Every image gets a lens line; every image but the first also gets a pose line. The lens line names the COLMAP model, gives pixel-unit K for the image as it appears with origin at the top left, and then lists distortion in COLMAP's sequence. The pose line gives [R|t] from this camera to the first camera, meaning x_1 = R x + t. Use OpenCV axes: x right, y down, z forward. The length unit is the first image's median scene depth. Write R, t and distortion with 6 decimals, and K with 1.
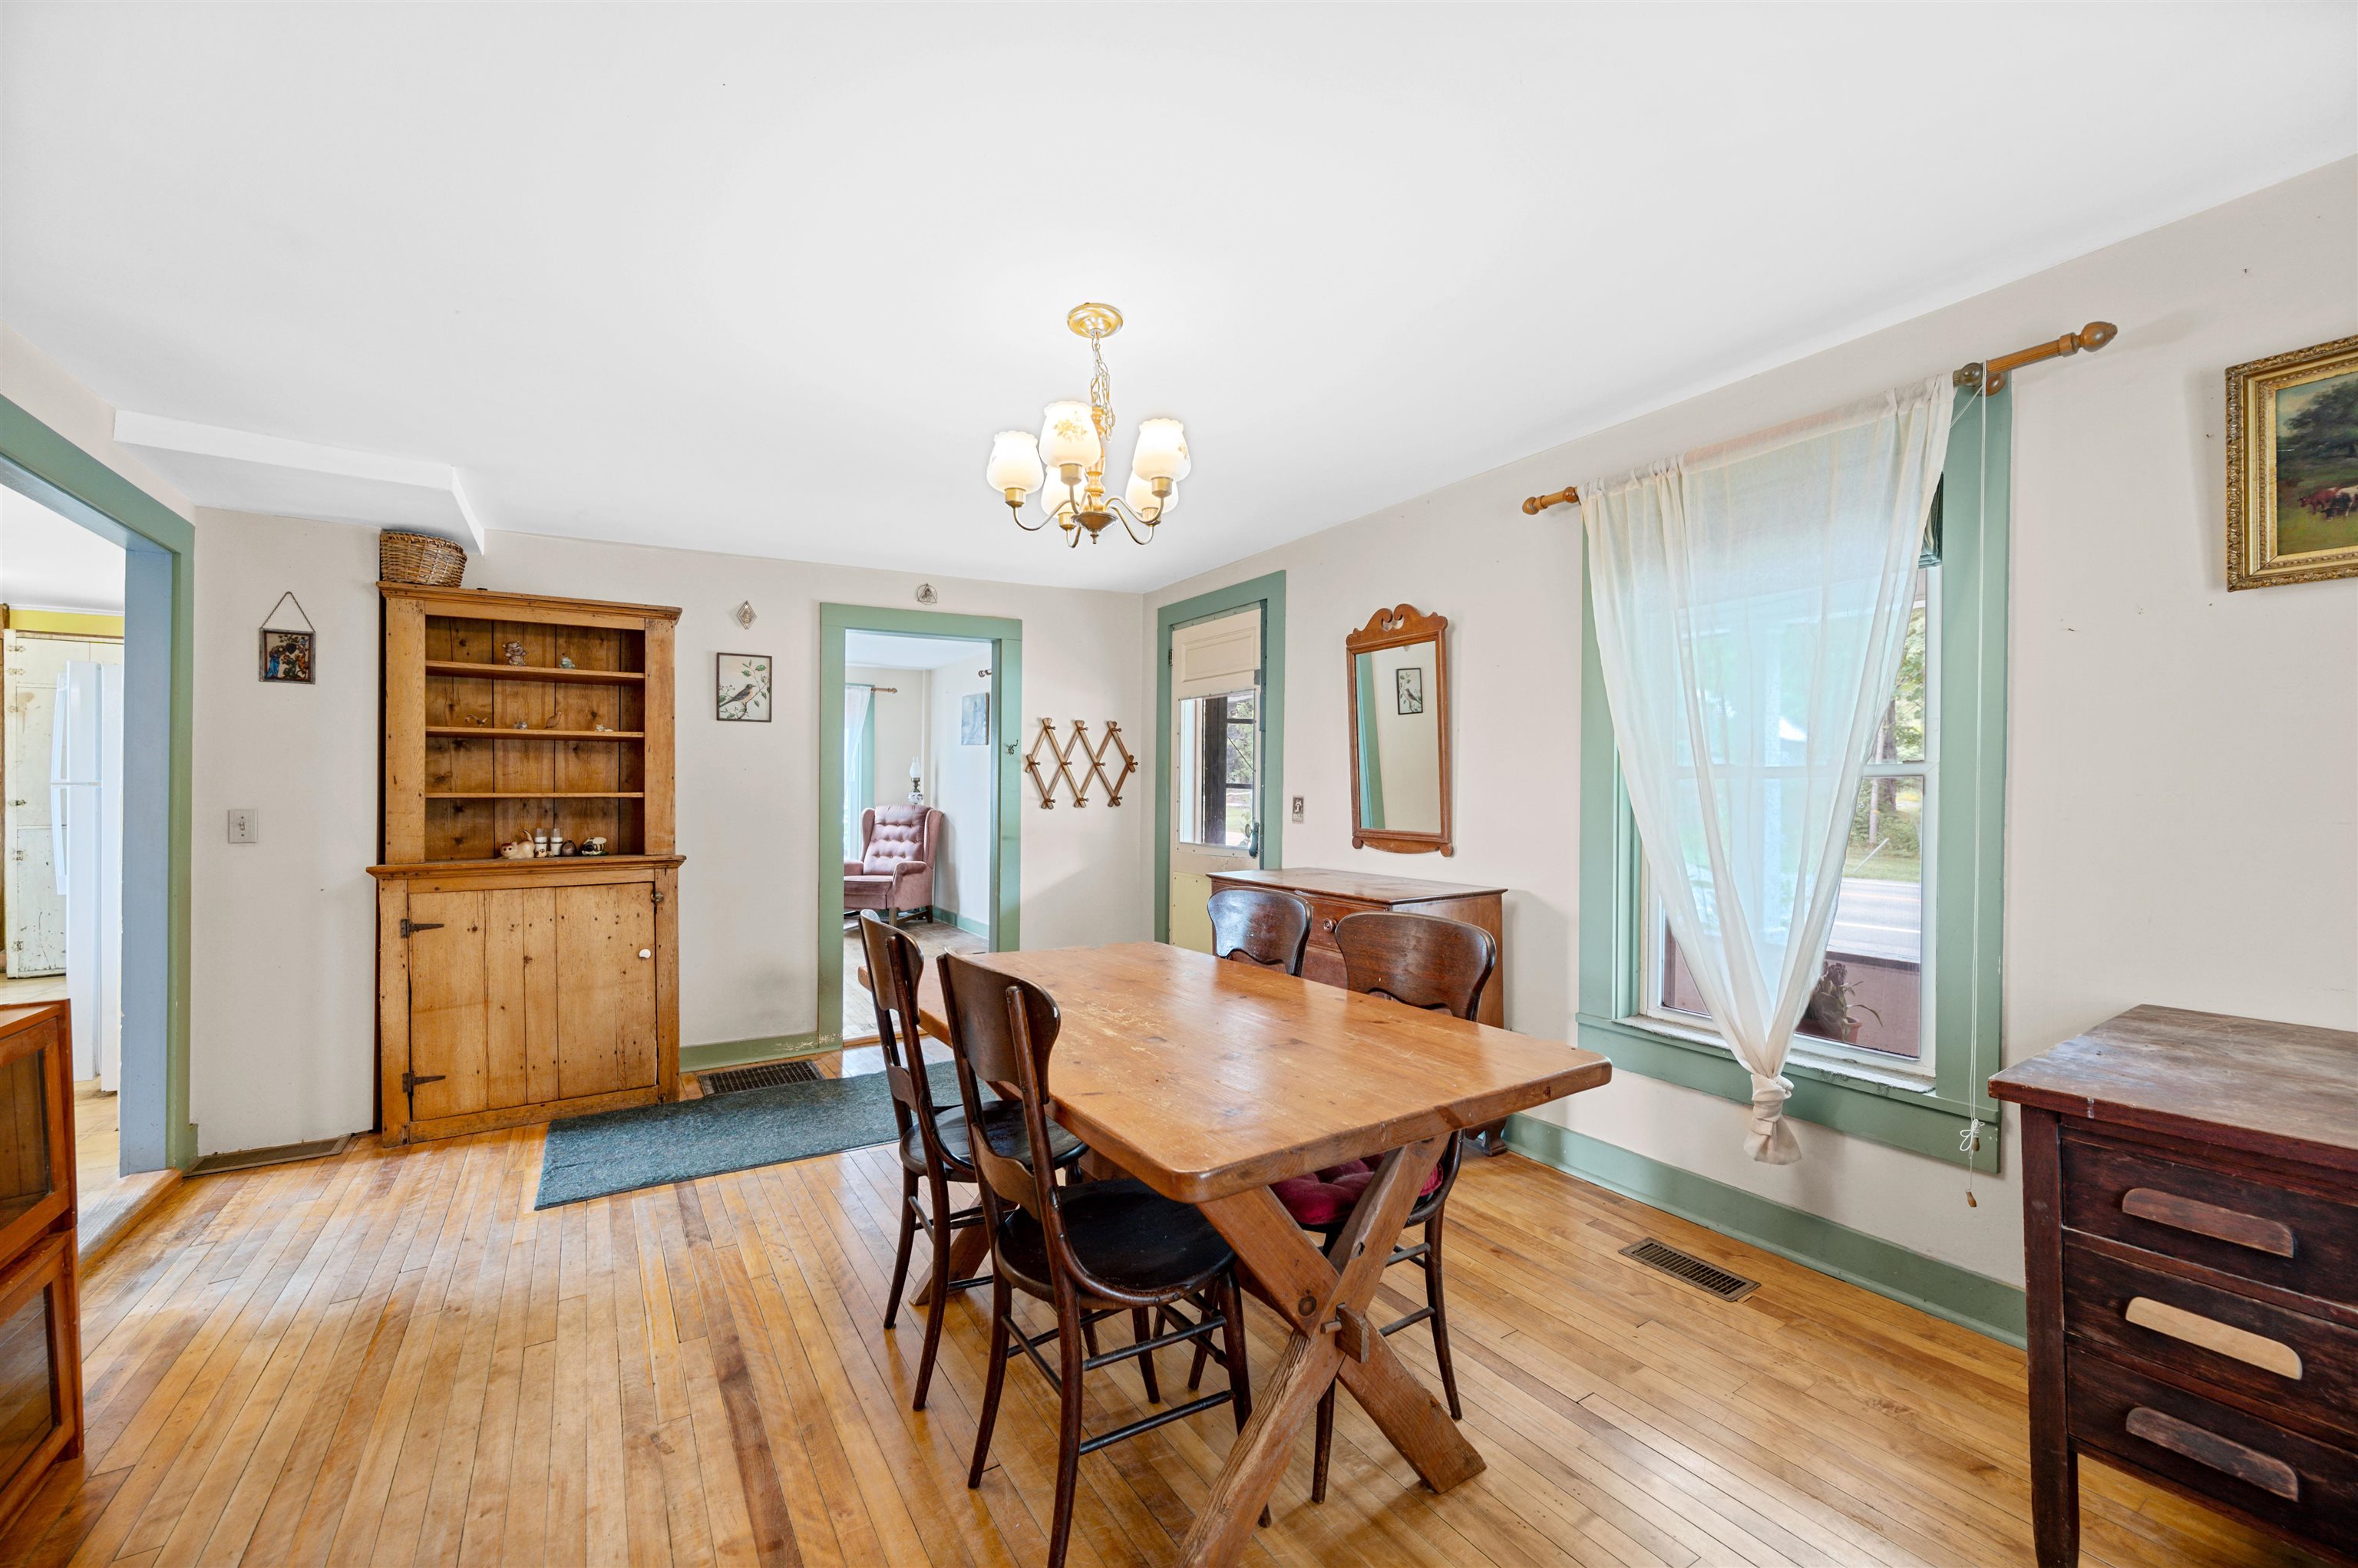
lens RADIAL K [[959.1, 0, 1172.0], [0, 959.1, 798.2], [0, 0, 1]] dist [0.000401, -0.000301]
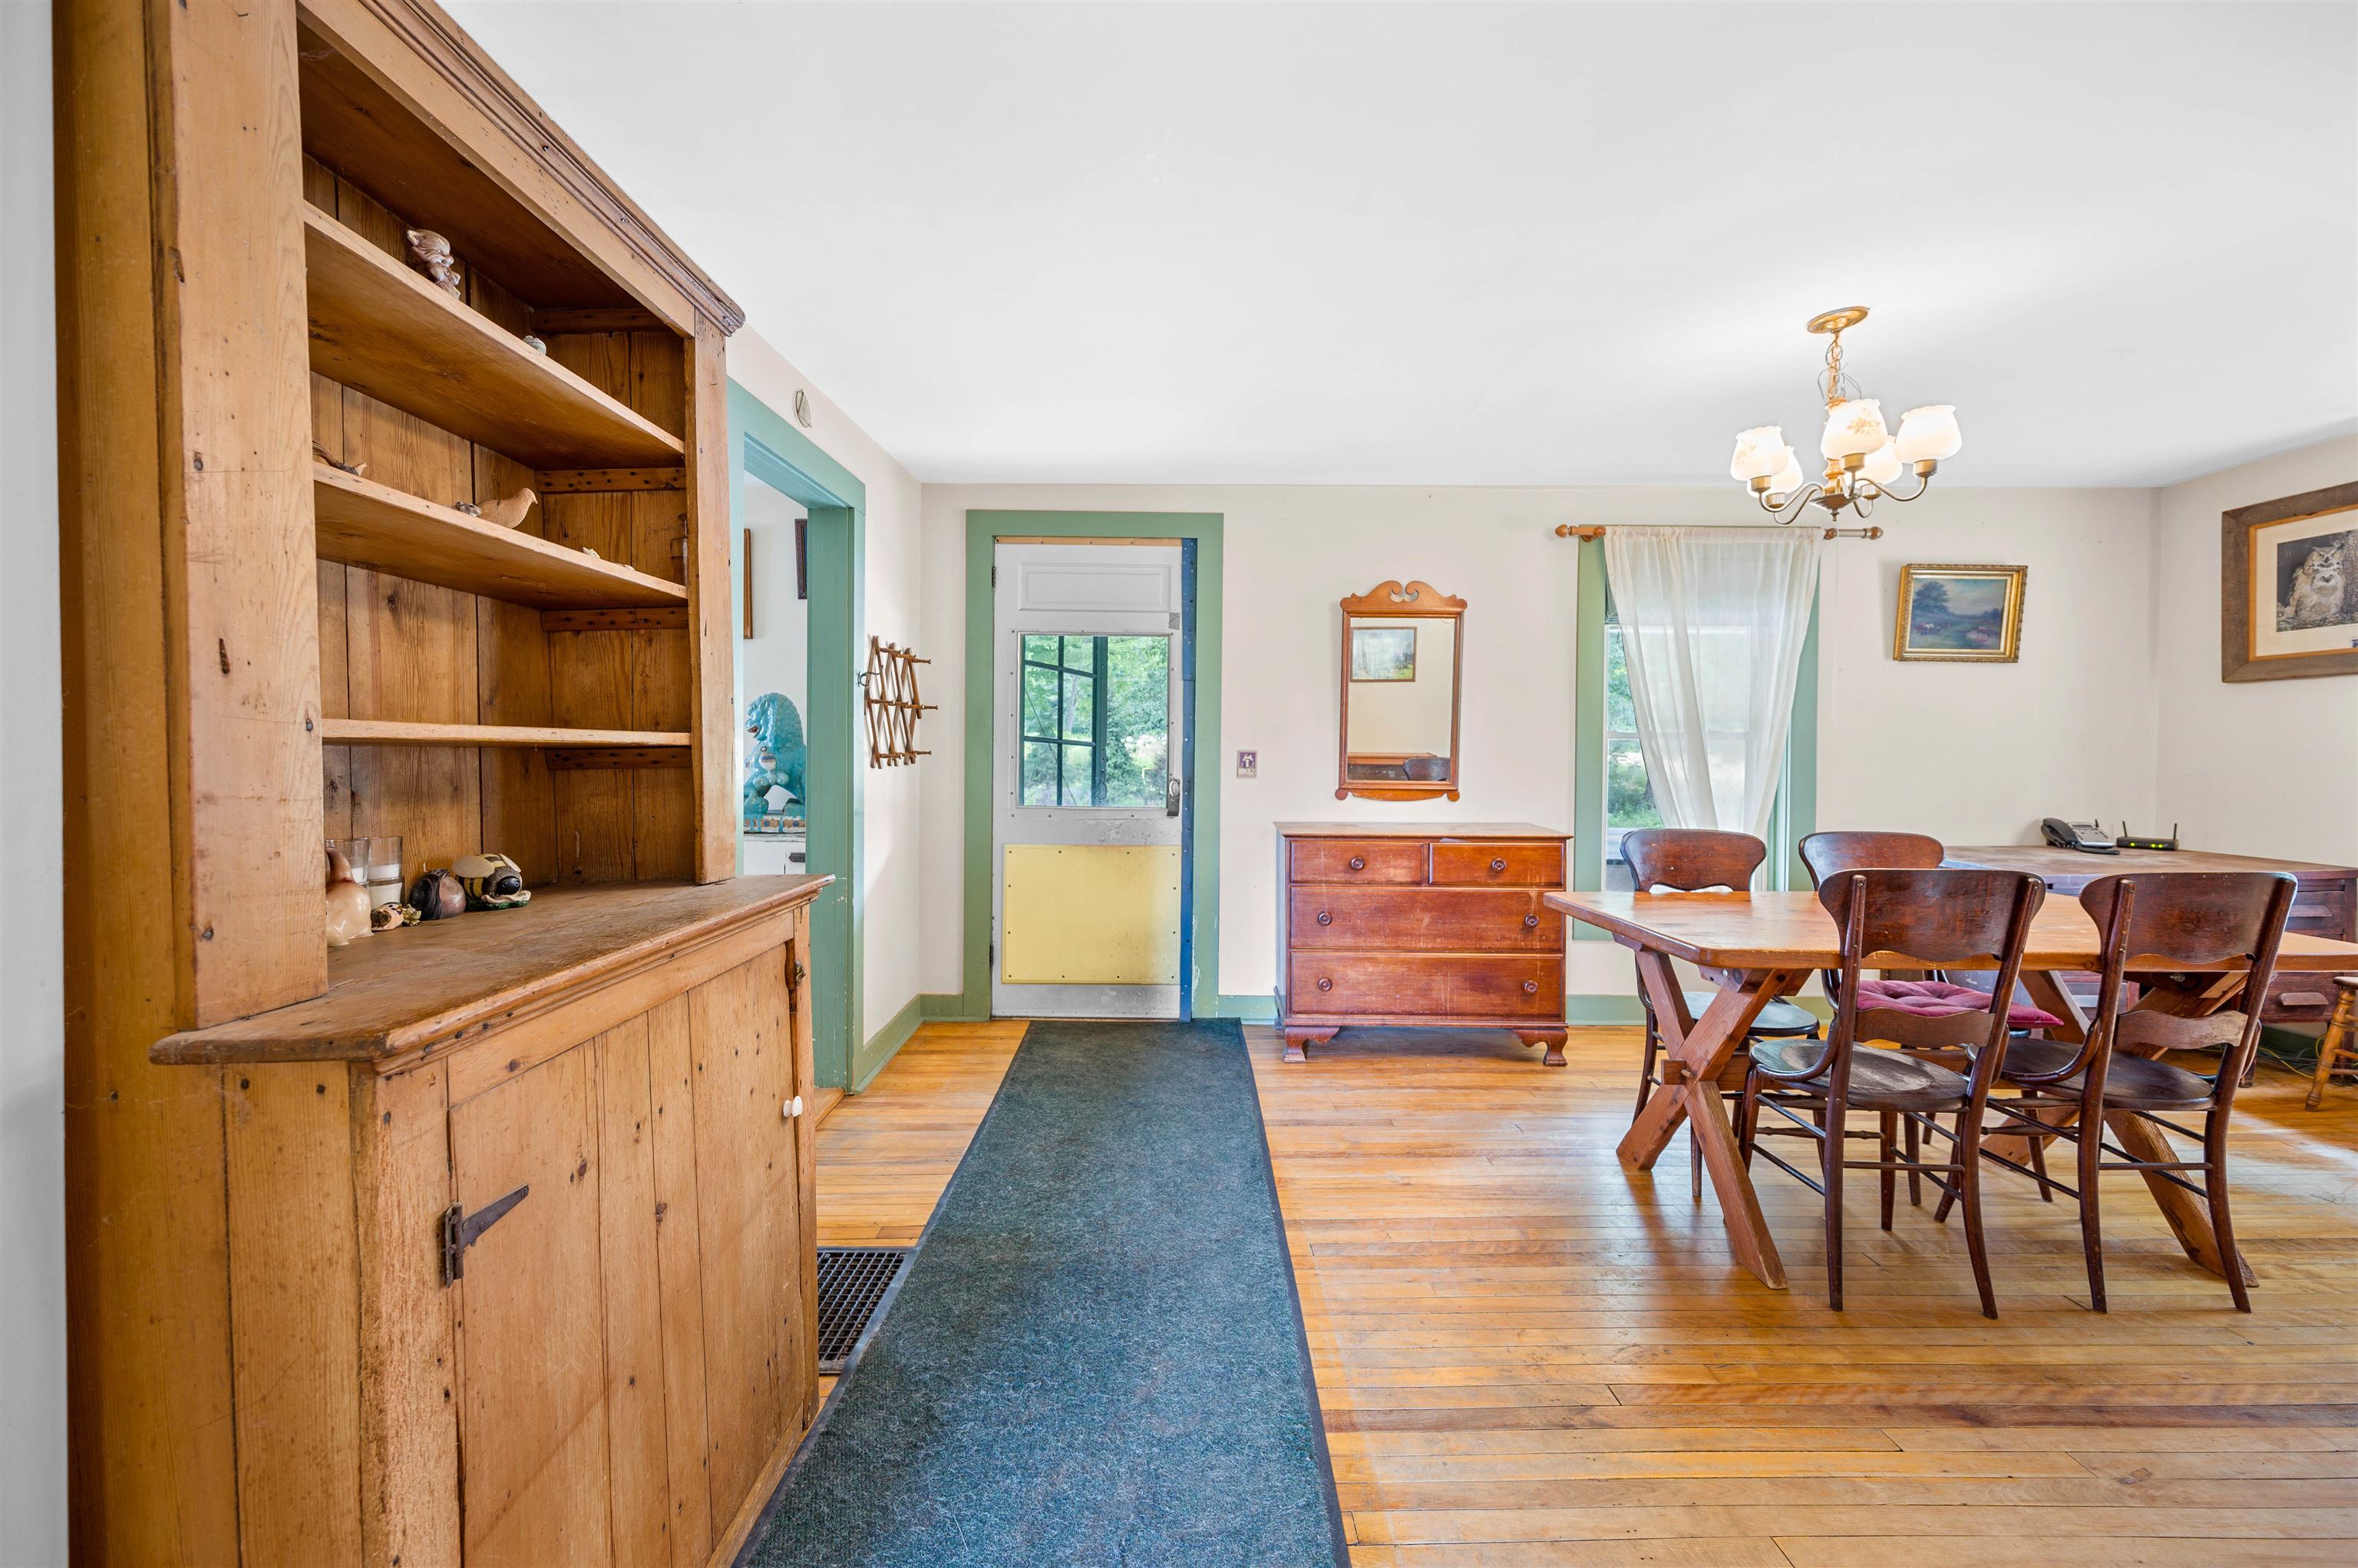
lens RADIAL K [[954.1, 0, 1180.0], [0, 954.1, 774.1], [0, 0, 1]] dist [-0.001168, -0.000204]
pose [[0.506758, -0.016361, 0.861933, -0.823085], [0.002761, 0.999846, 0.017355, 0.005183], [-0.862084, -0.006415, 0.506725, 0.629737]]
